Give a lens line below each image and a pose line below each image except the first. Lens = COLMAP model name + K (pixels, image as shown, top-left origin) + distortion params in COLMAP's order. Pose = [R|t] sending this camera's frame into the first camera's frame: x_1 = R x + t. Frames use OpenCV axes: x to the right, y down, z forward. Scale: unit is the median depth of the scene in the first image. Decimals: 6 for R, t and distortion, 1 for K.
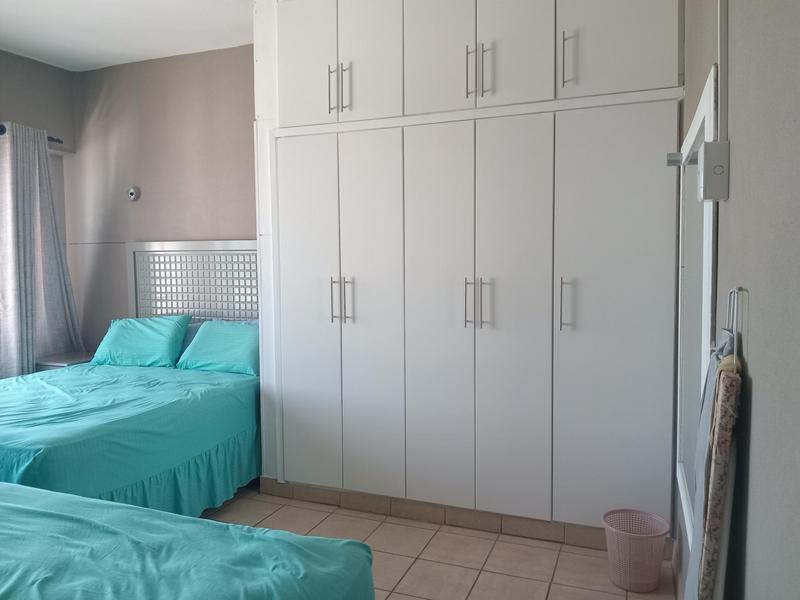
lens RADIAL K [[597.9, 0, 402.3], [0, 597.9, 292.7], [0, 0, 1]] dist [0.002025, -0.013541]
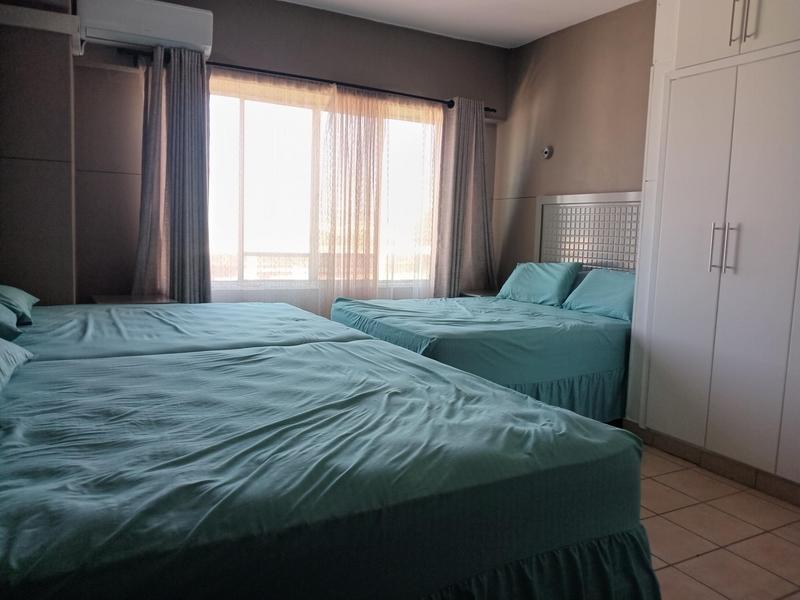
lens RADIAL K [[597.9, 0, 402.3], [0, 597.9, 292.7], [0, 0, 1]] dist [0.002025, -0.013541]
pose [[0.760199, 0.101463, -0.641719, 0.114150], [-0.075595, 0.994835, 0.067743, 0.052121], [0.645277, -0.002988, 0.763942, -0.032040]]
